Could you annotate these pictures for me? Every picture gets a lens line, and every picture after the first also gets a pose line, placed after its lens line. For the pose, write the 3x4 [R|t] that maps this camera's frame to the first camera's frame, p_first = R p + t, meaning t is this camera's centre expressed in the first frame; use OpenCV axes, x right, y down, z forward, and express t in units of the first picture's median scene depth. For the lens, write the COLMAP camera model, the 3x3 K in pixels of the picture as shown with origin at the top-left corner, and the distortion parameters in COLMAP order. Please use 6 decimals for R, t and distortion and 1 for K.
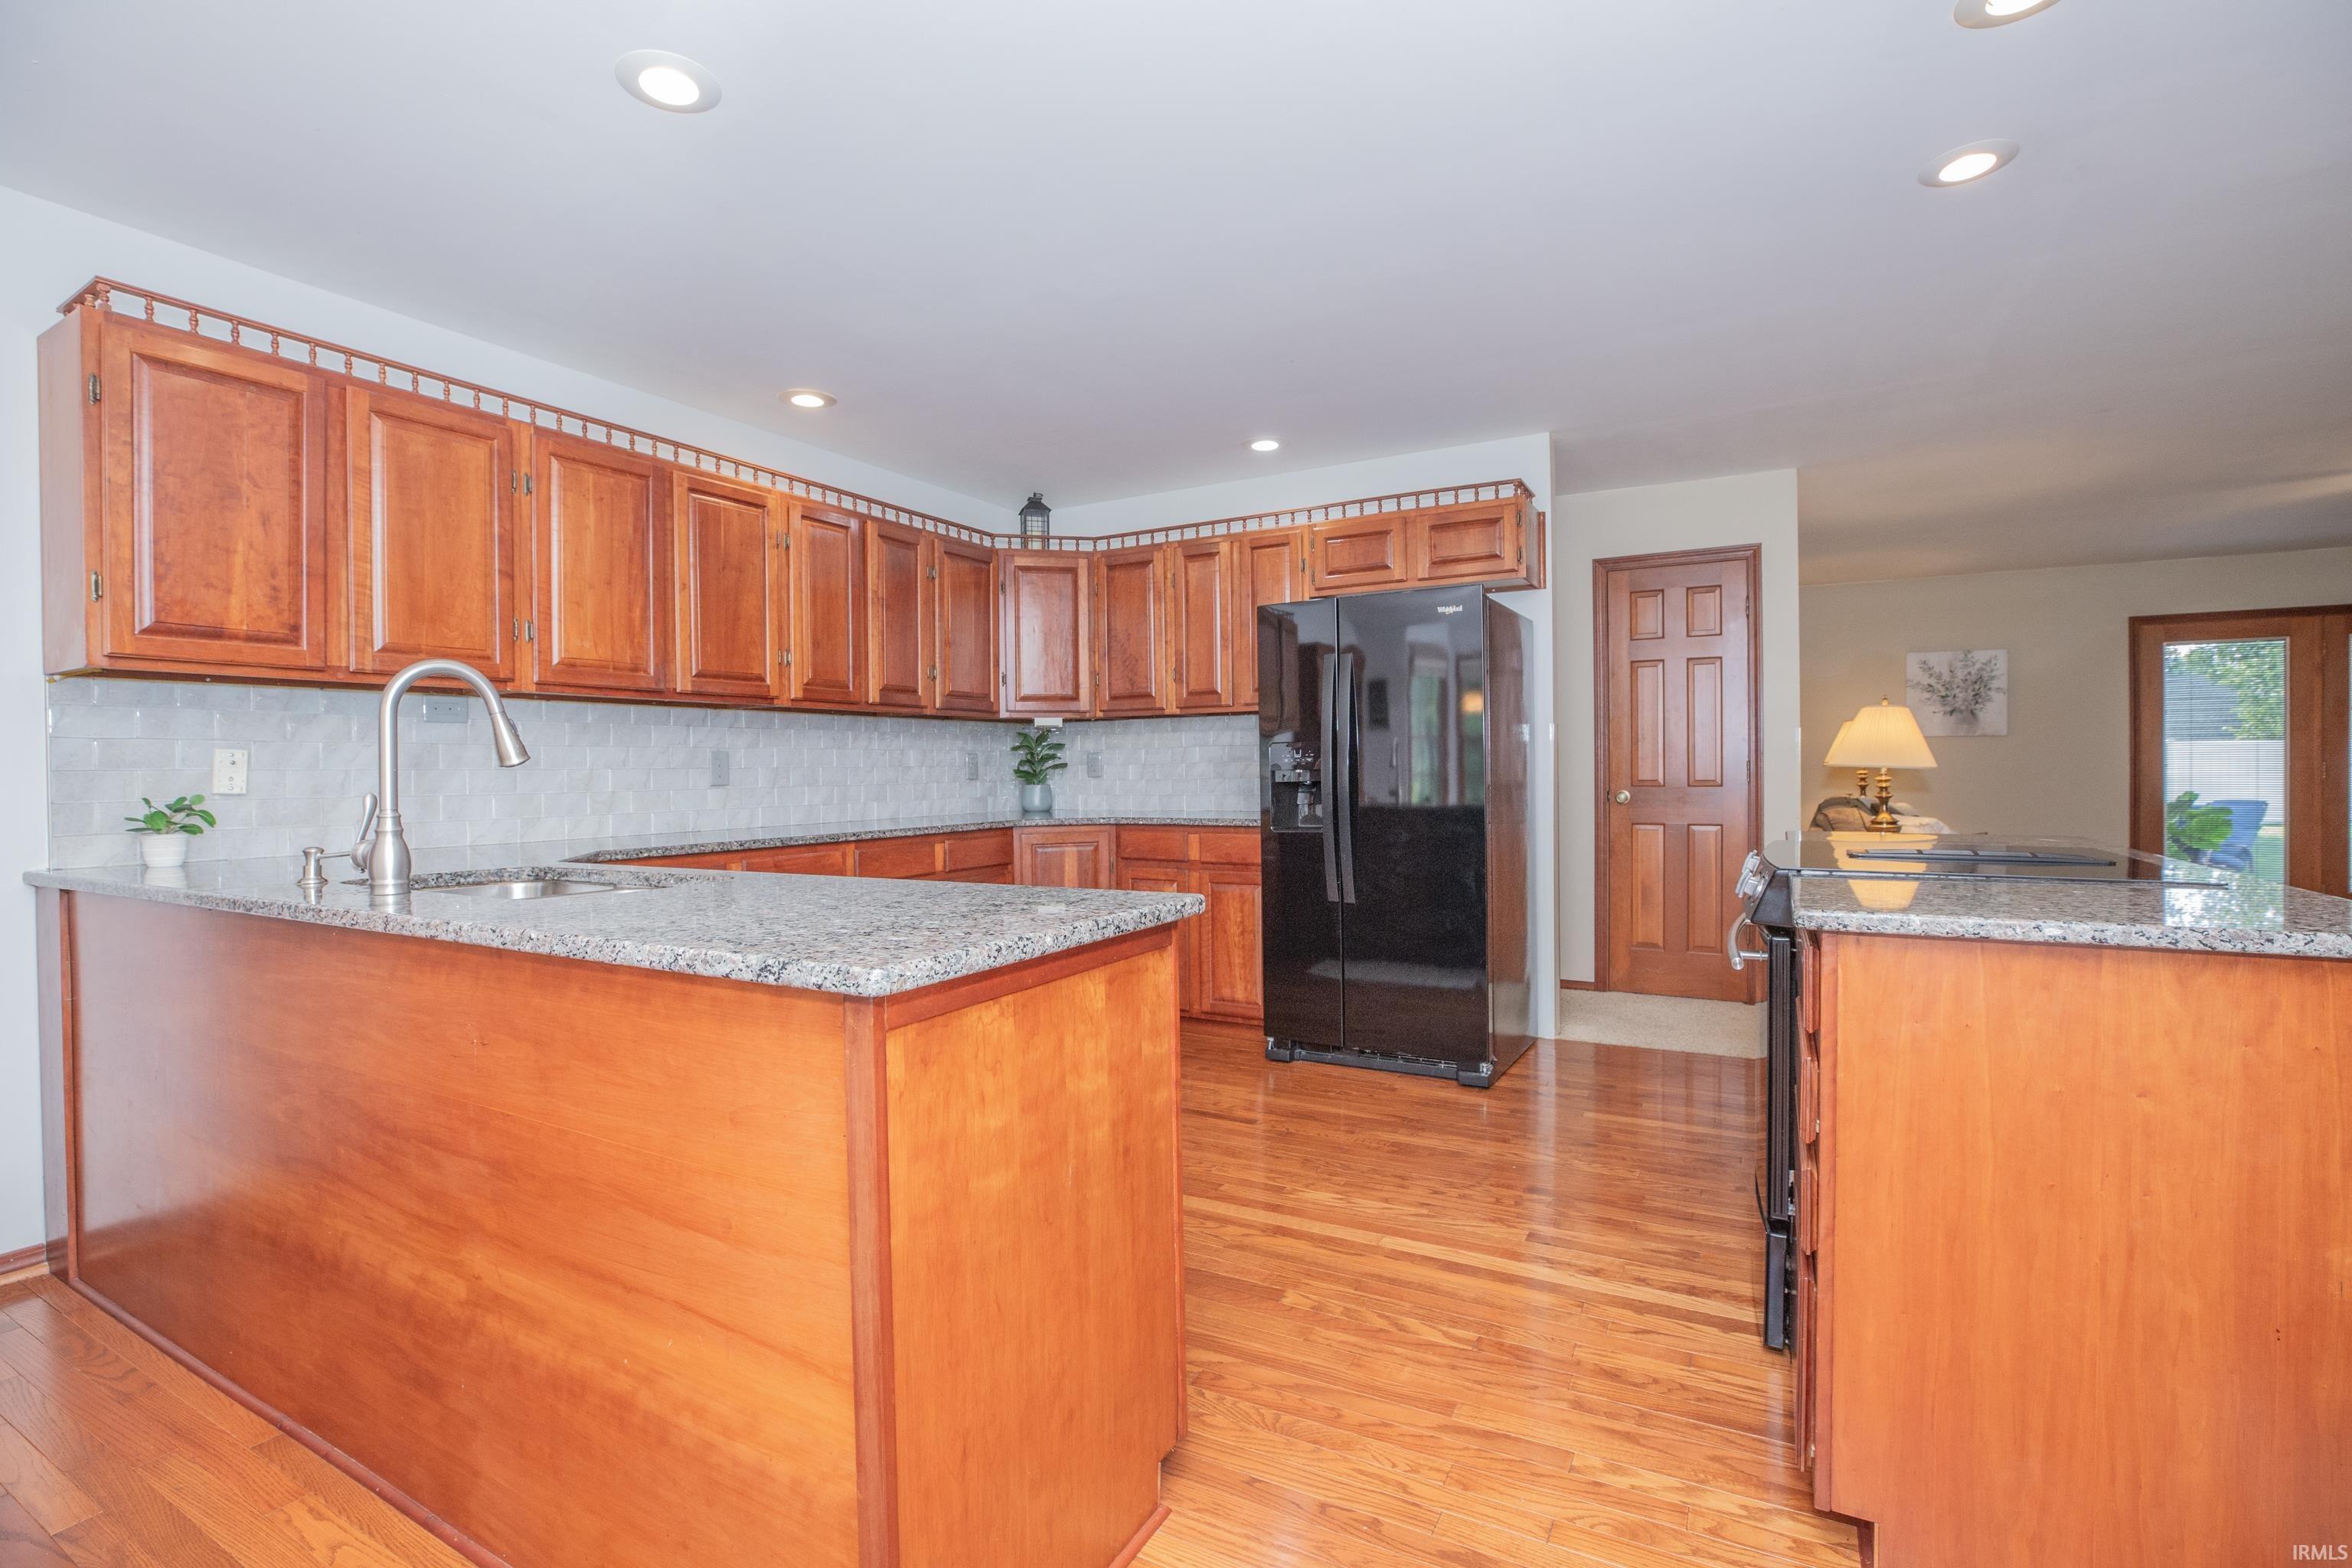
lens RADIAL K [[1103.4, 0, 1151.5], [0, 1103.4, 769.1], [0, 0, 1]] dist [-0.022090, 0.004435]
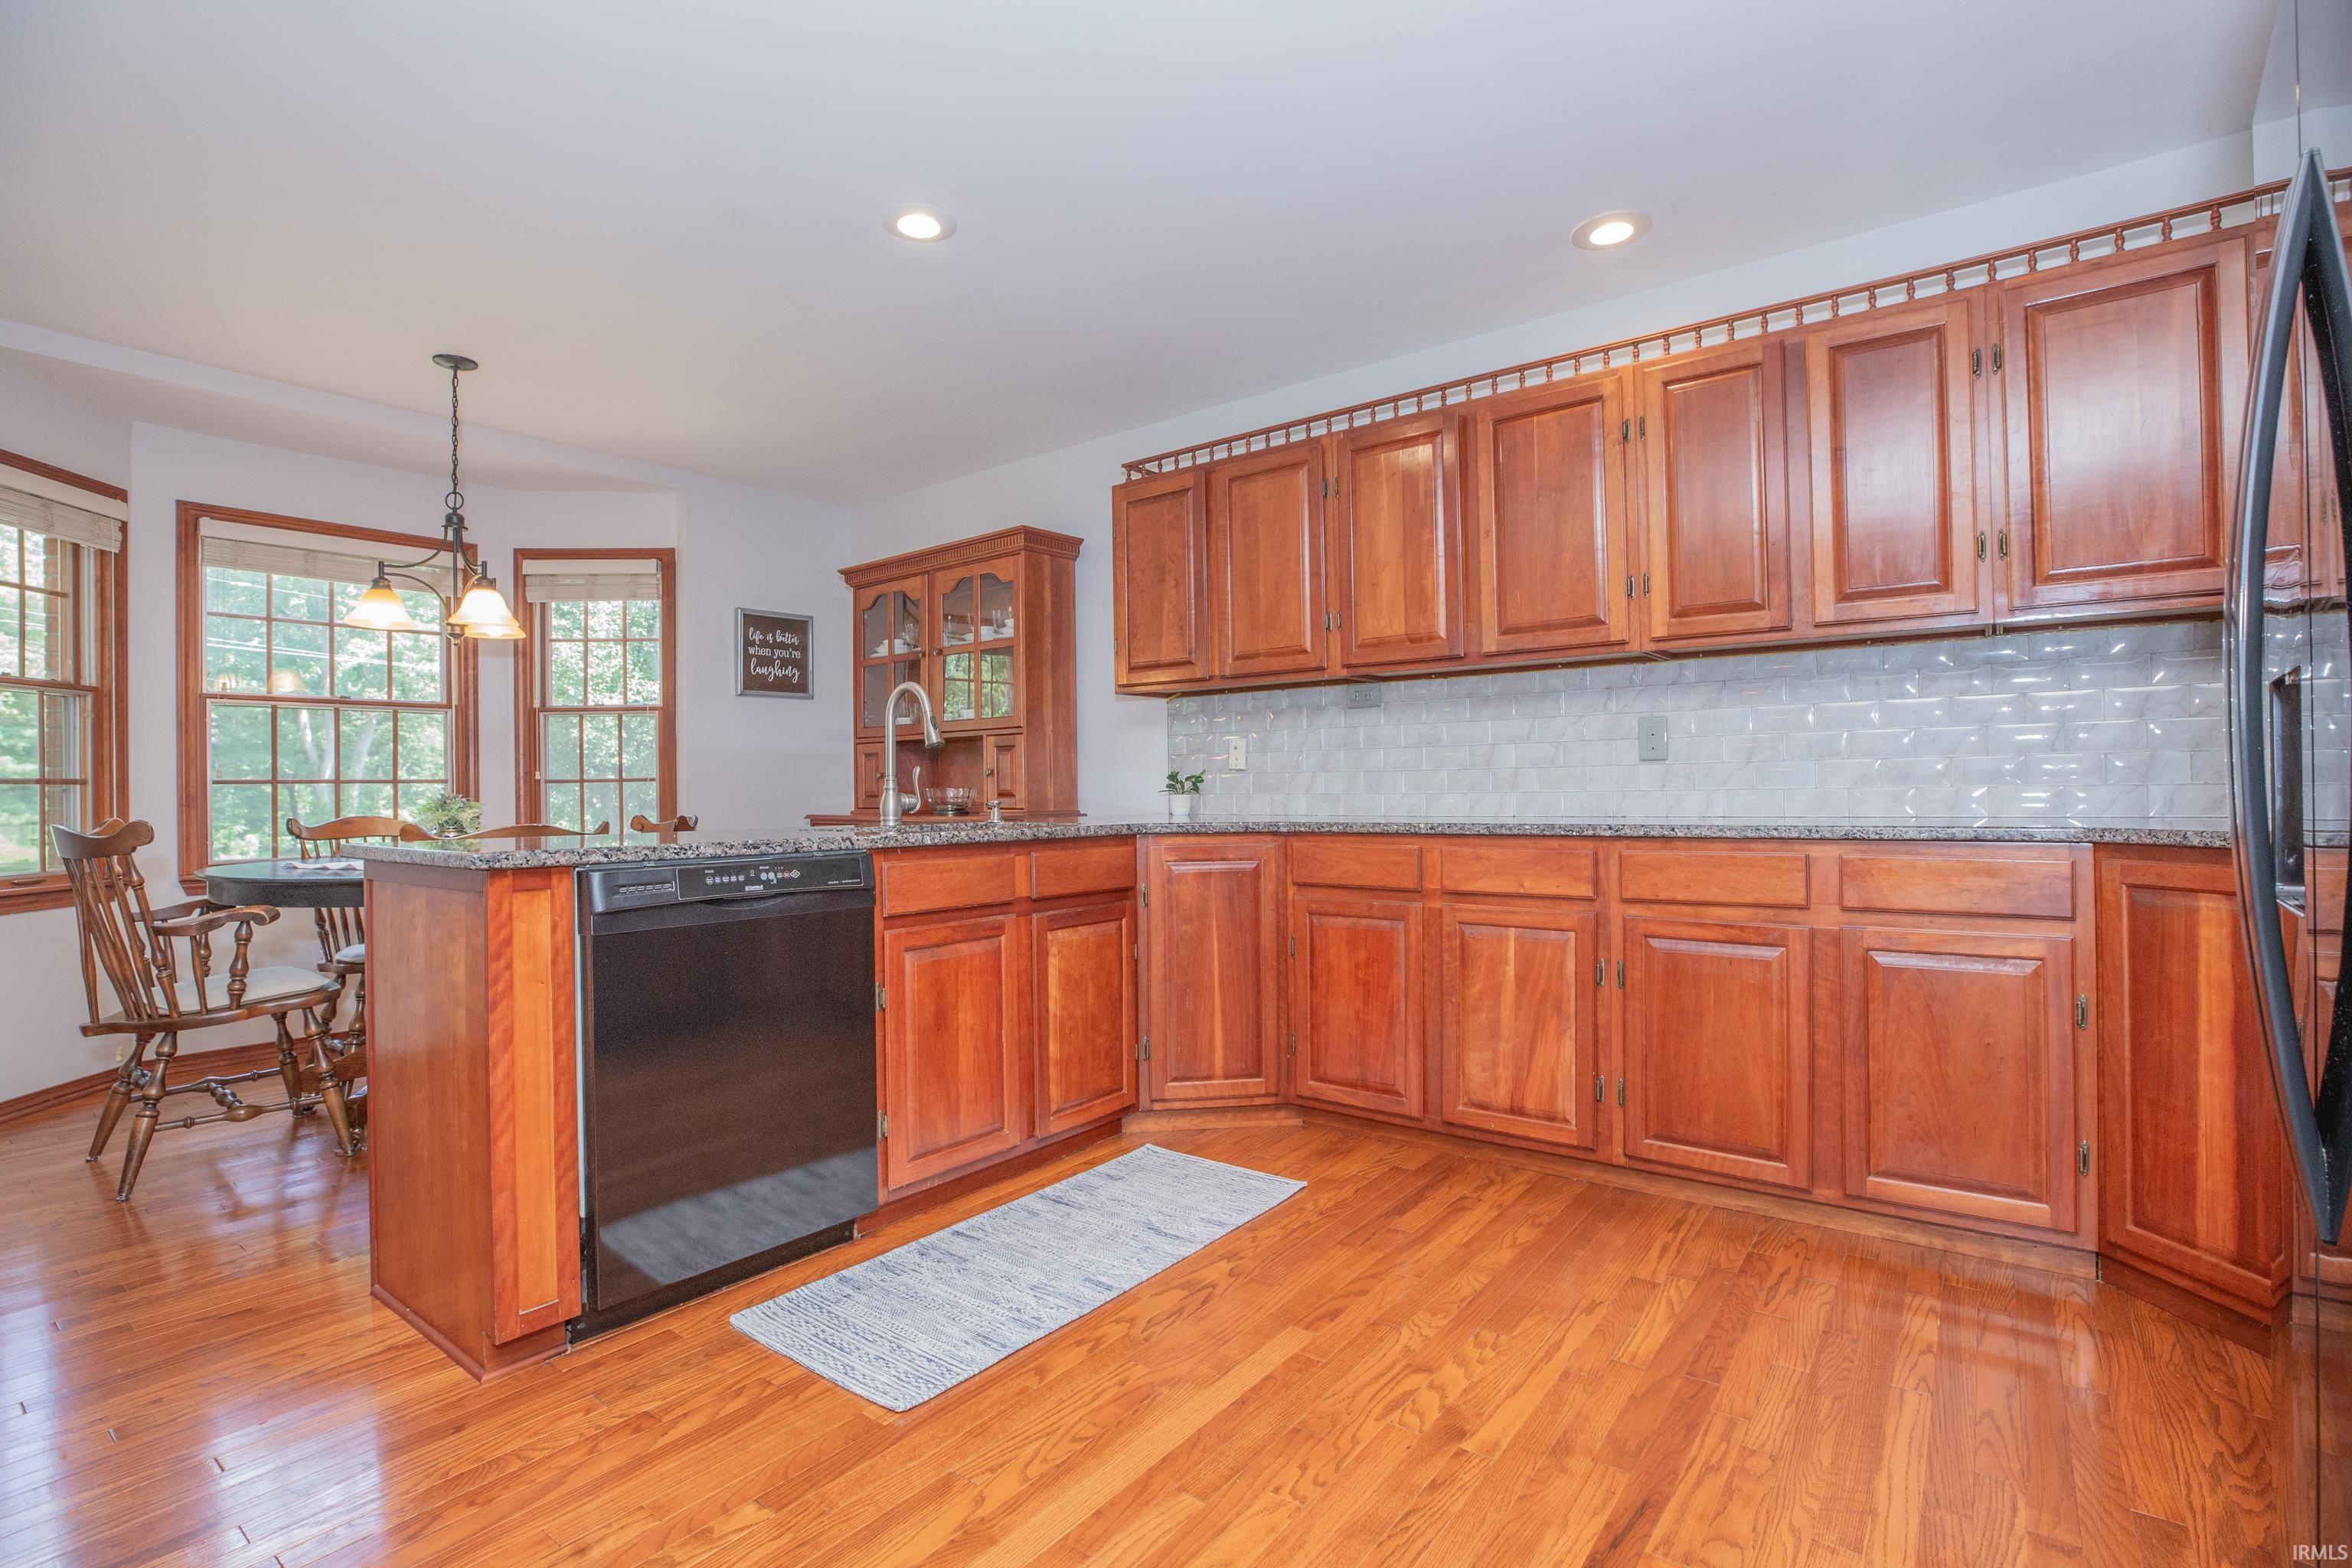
lens RADIAL K [[1103.4, 0, 1189.5], [0, 1103.4, 778.4], [0, 0, 1]] dist [-0.022090, 0.004435]
pose [[-0.140114, 0.010172, -0.990083, 0.612734], [0.017692, 0.999813, 0.007769, 0.022638], [0.989977, -0.016428, -0.140268, 1.117272]]
